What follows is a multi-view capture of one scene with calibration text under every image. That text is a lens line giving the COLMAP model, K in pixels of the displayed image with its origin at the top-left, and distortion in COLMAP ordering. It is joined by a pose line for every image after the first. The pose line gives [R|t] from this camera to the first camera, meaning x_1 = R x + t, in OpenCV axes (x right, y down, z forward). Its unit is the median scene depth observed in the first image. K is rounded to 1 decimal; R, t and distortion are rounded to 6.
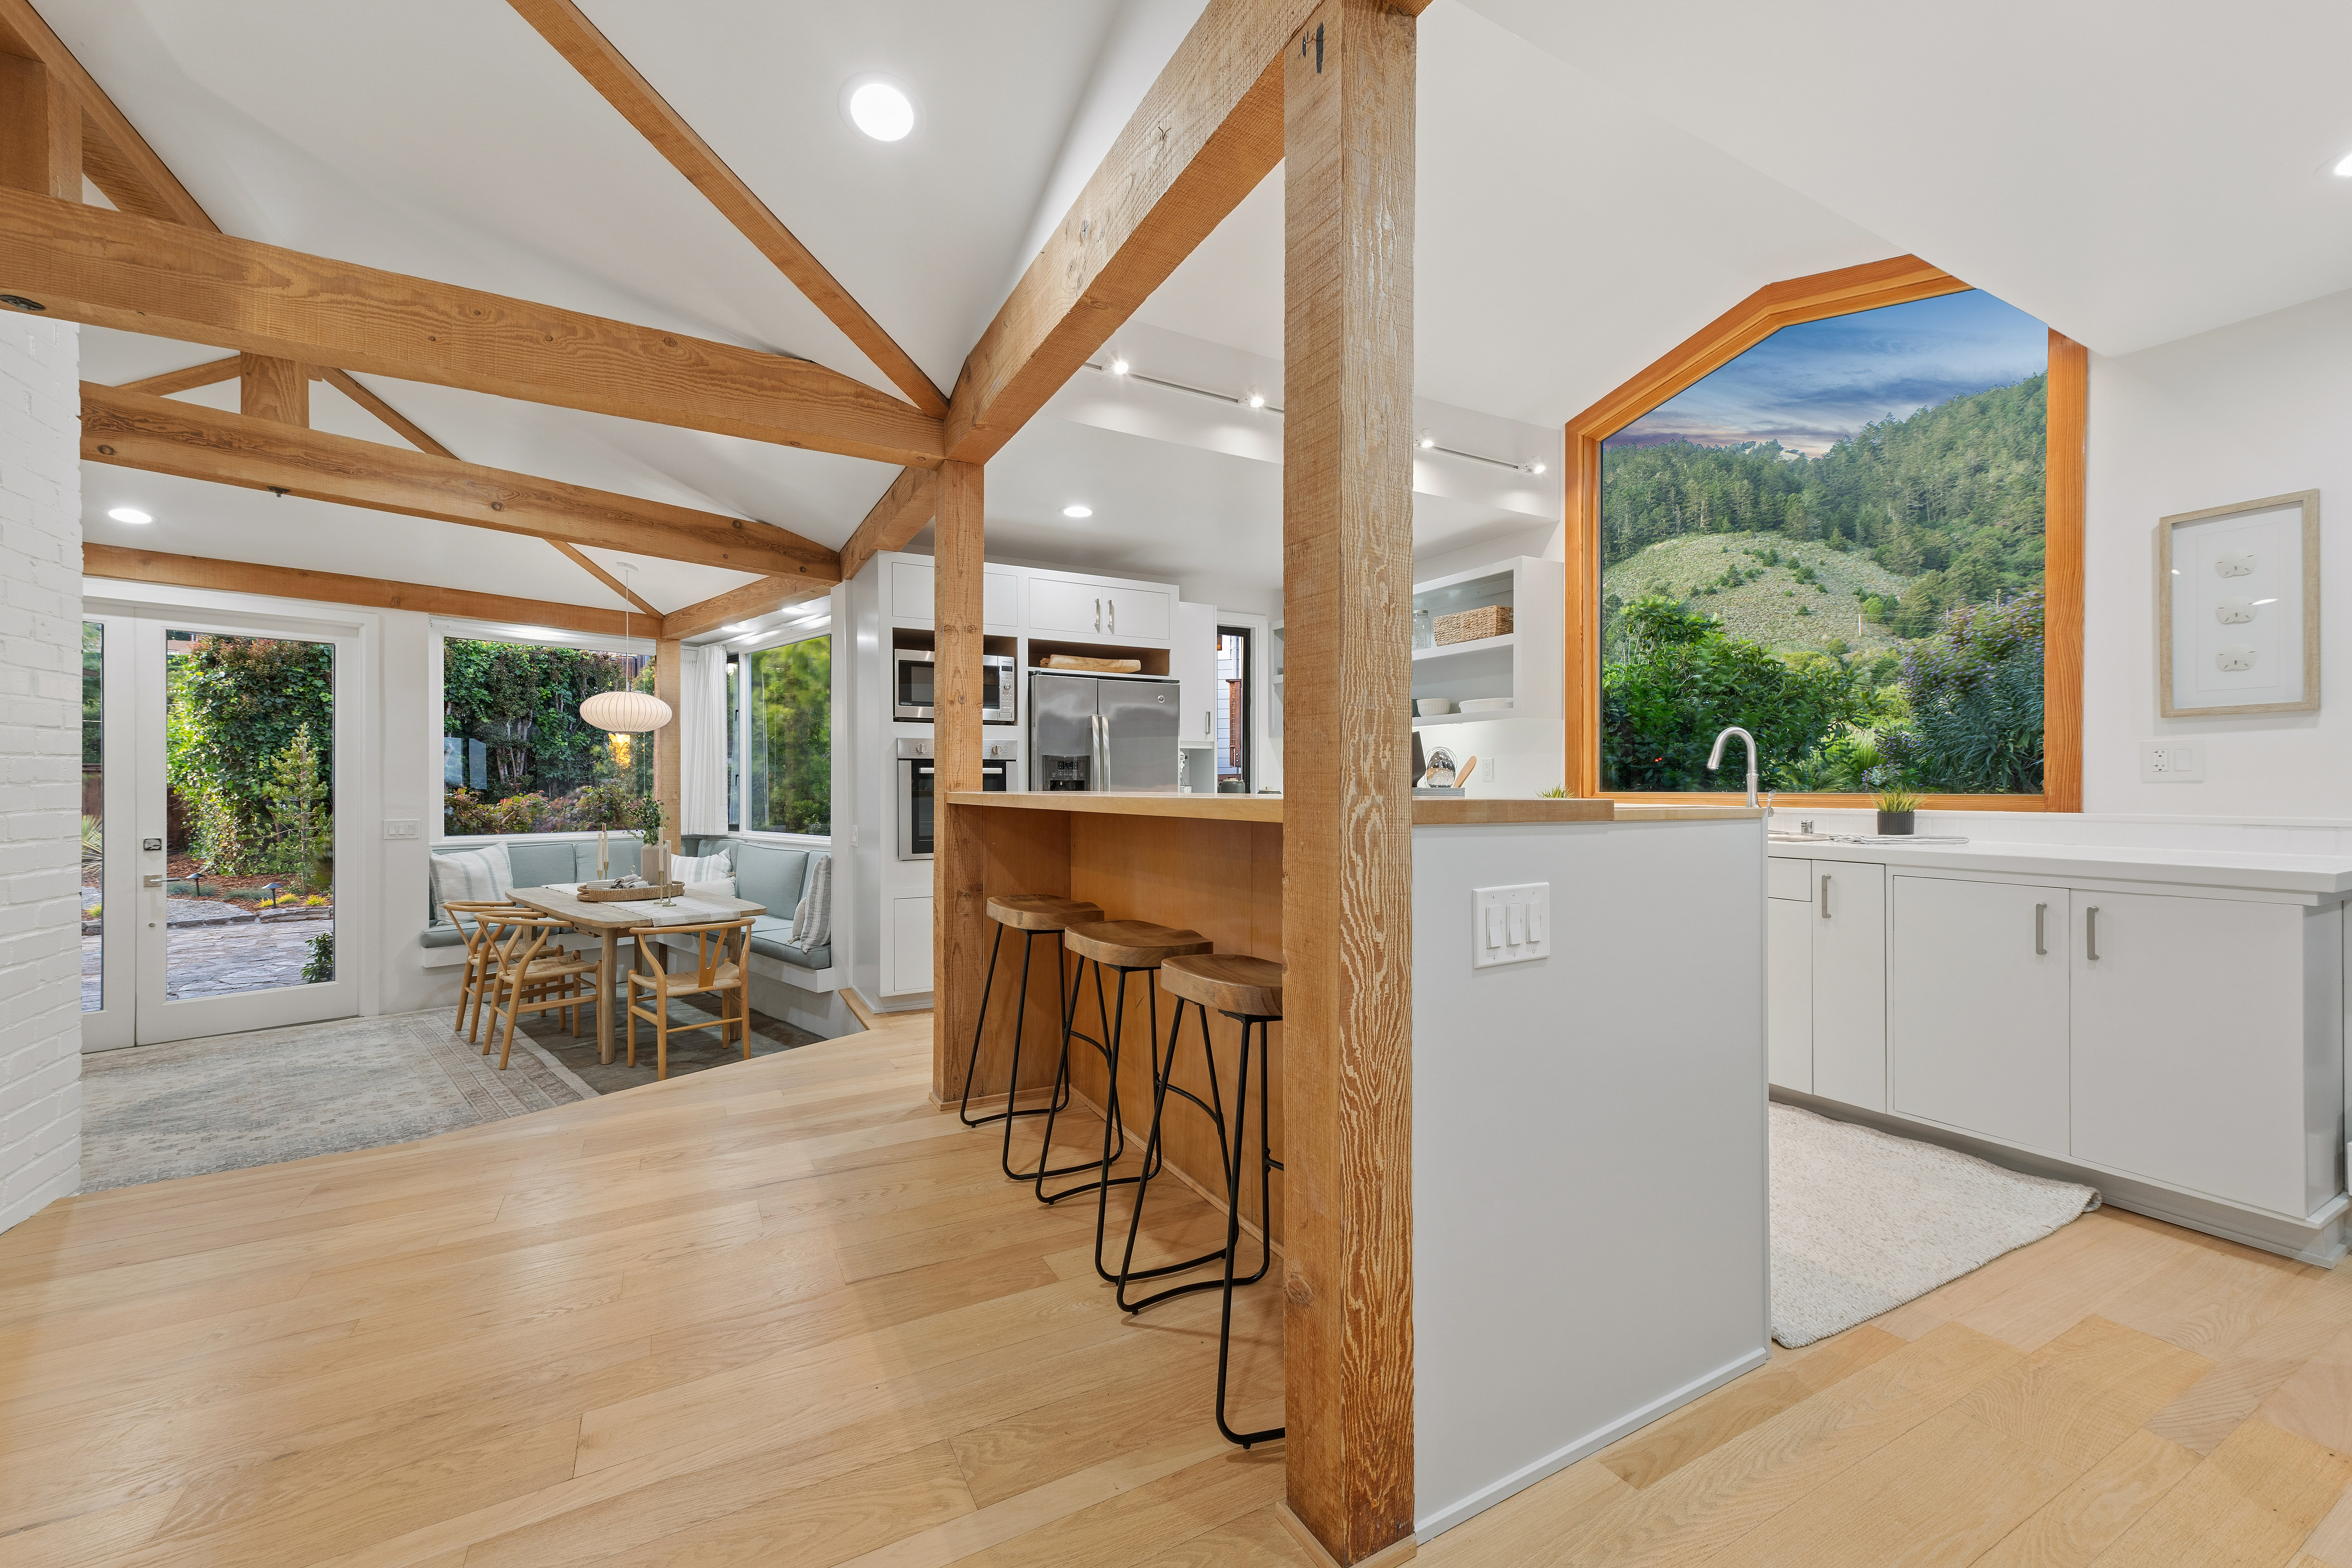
lens RADIAL K [[924.0, 0, 1176.8], [0, 924.0, 788.5], [0, 0, 1]] dist [0.015692, -0.000066]
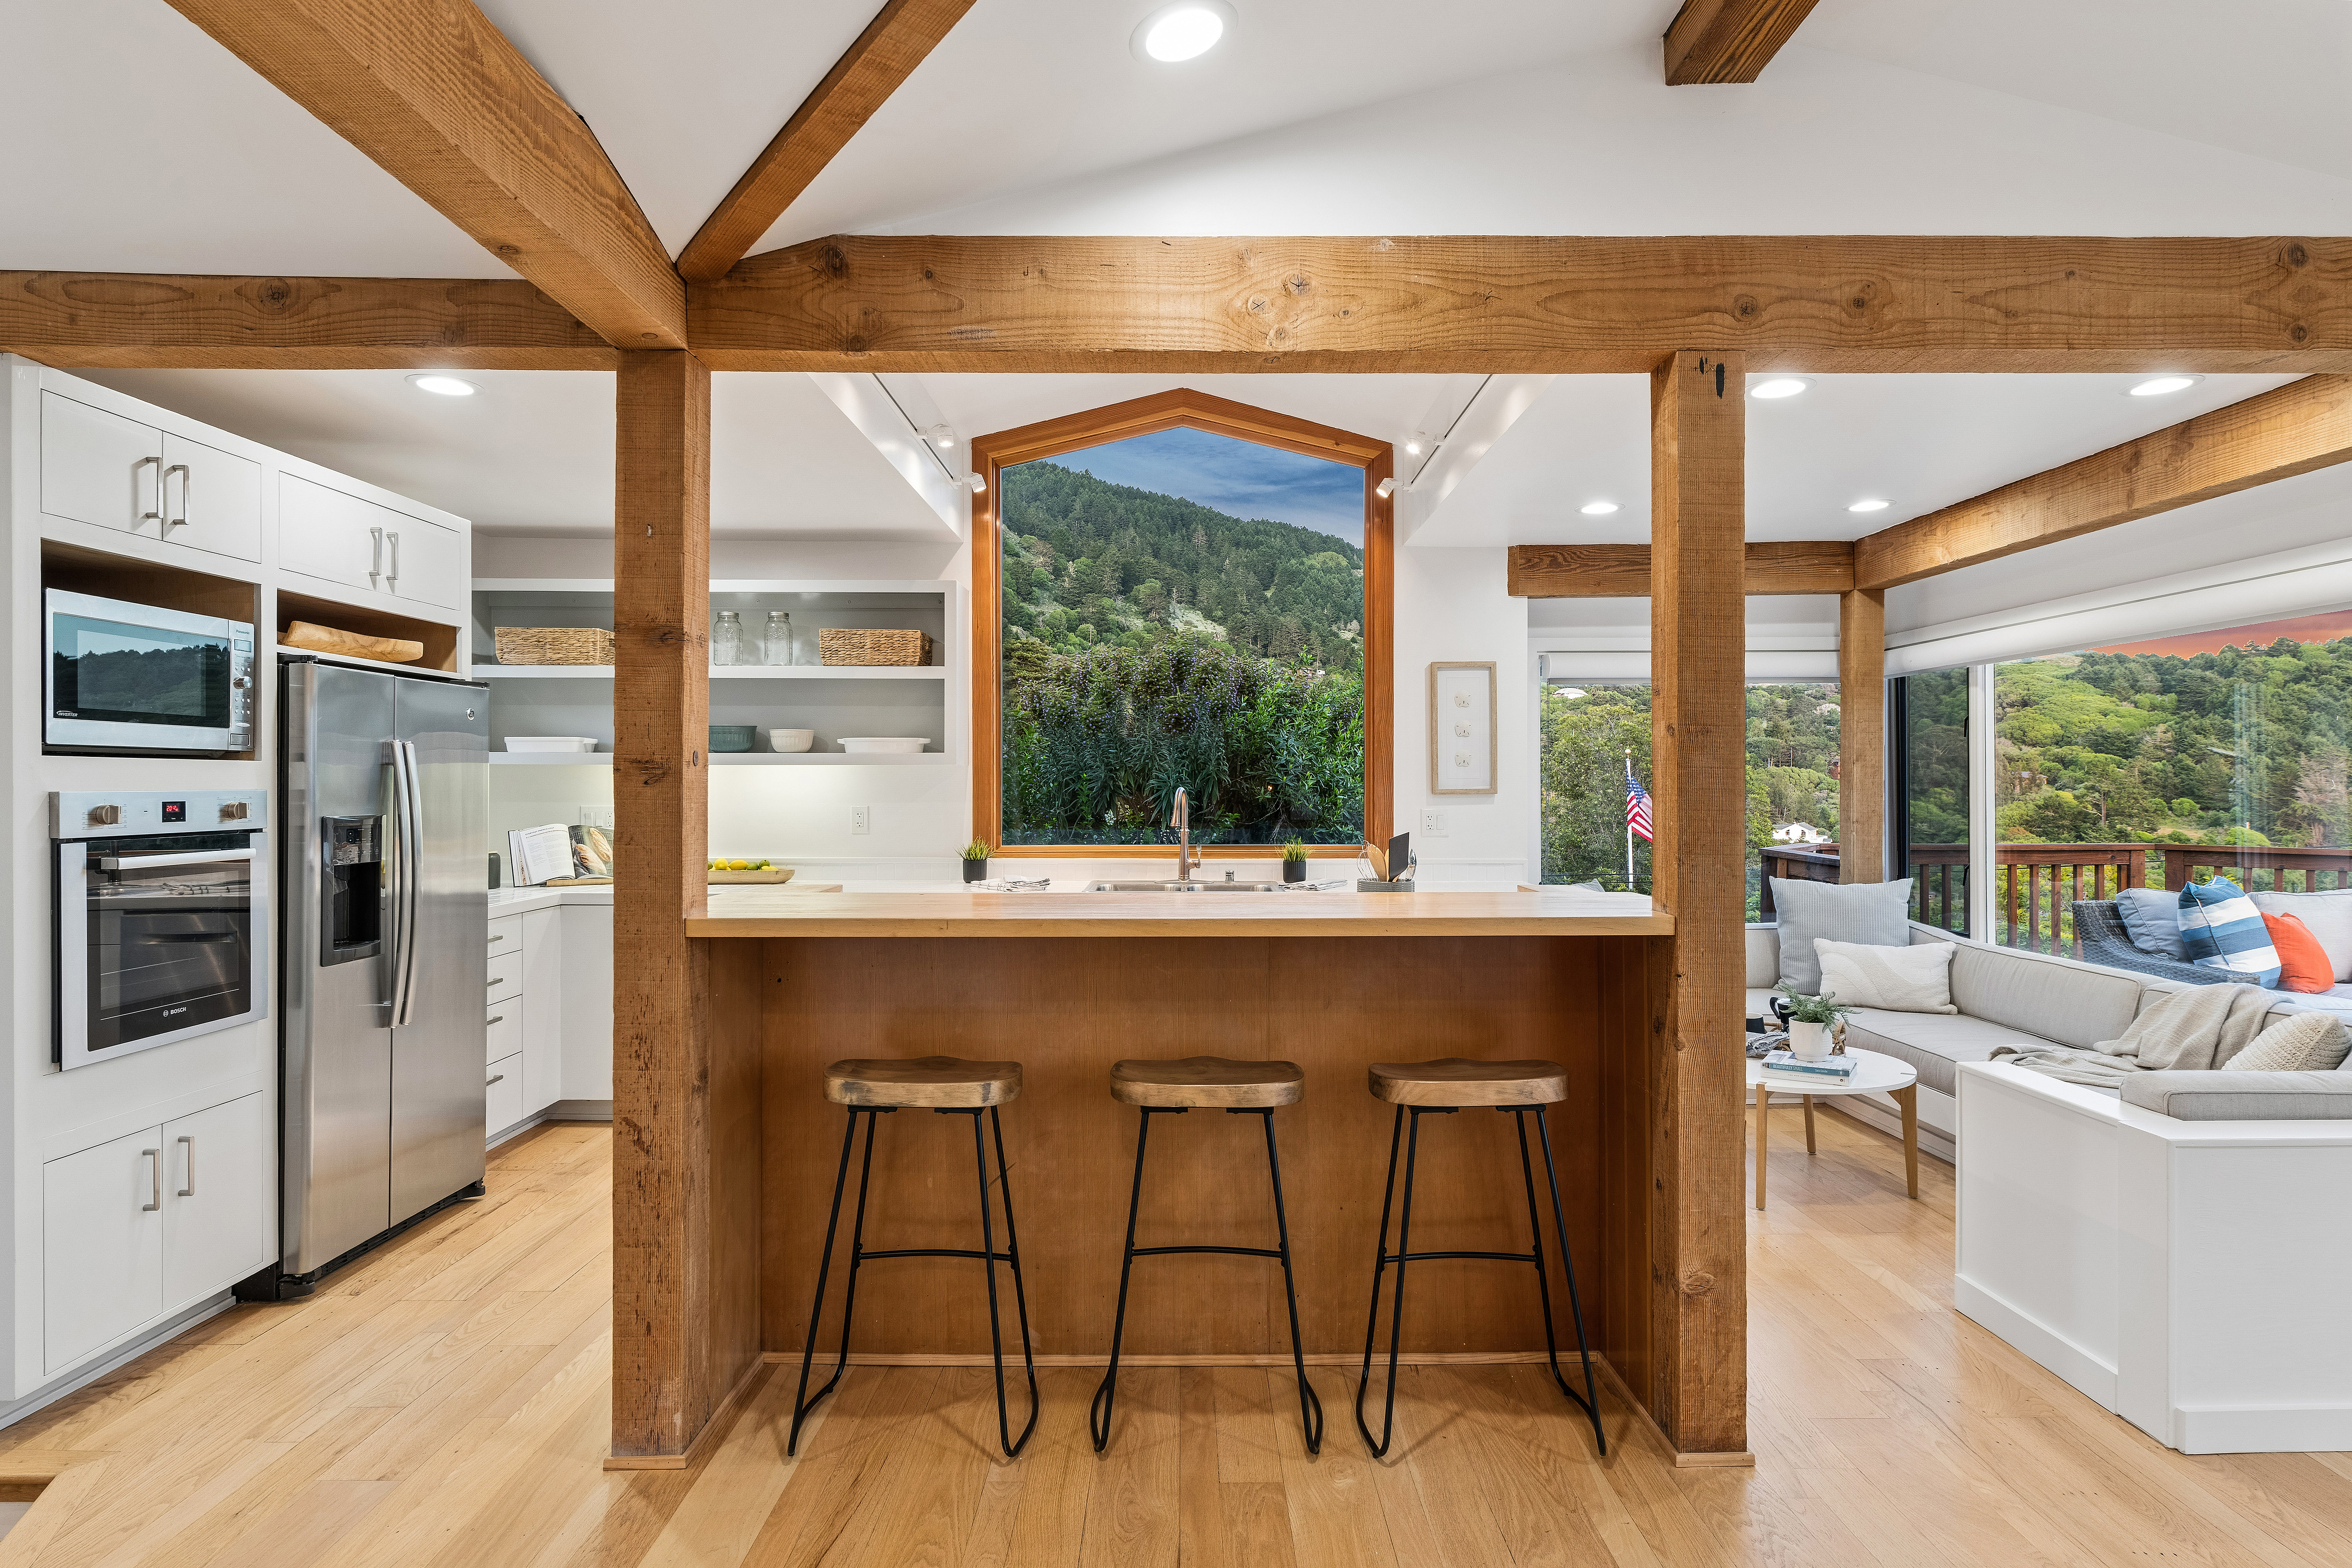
lens RADIAL K [[1253.2, 0, 1184.4], [0, 1253.2, 775.7], [0, 0, 1]] dist [0.001476, -0.000016]
pose [[0.474341, 0.005242, 0.880326, -0.682803], [0.001895, 0.999974, -0.006976, -0.068414], [-0.880339, 0.004977, 0.474318, 0.297221]]
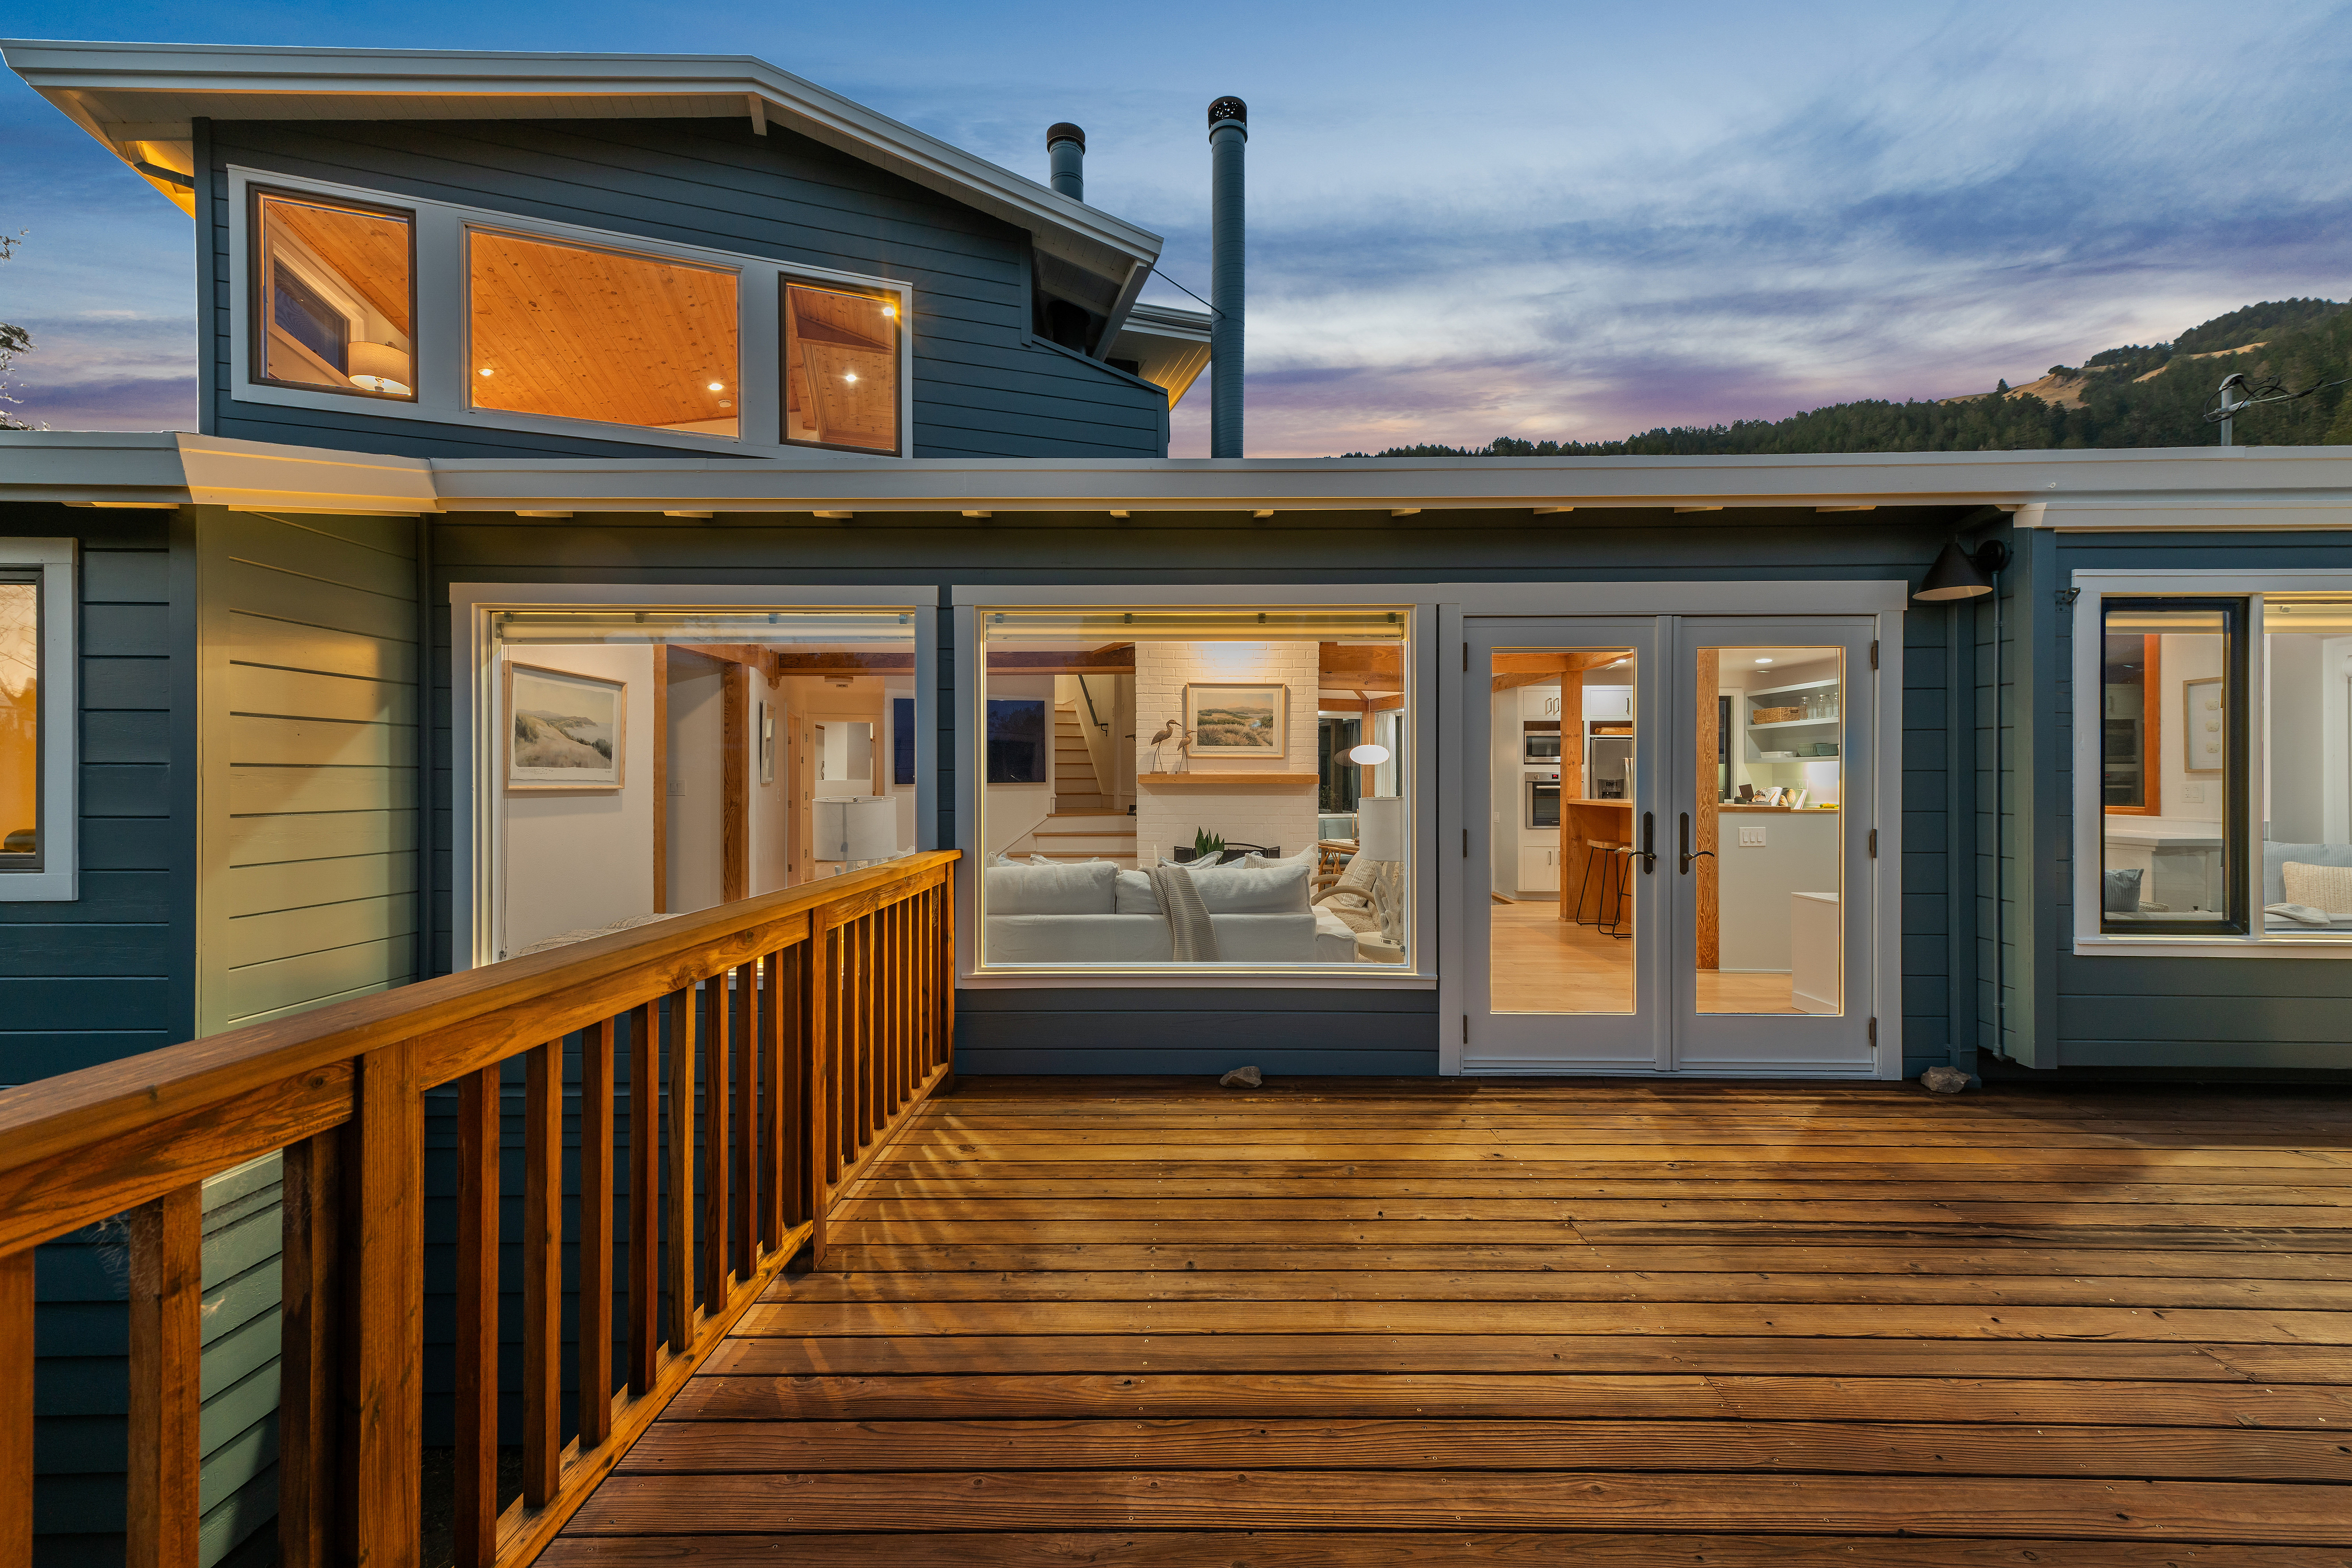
lens RADIAL K [[924.0, 0, 1183.2], [0, 924.0, 782.8], [0, 0, 1]] dist [0.015692, -0.000066]
pose [[0.872704, 0.004408, -0.488230, 0.066350], [-0.004974, 0.999988, 0.000136, -0.031193], [0.488224, 0.002310, 0.872715, -1.518043]]
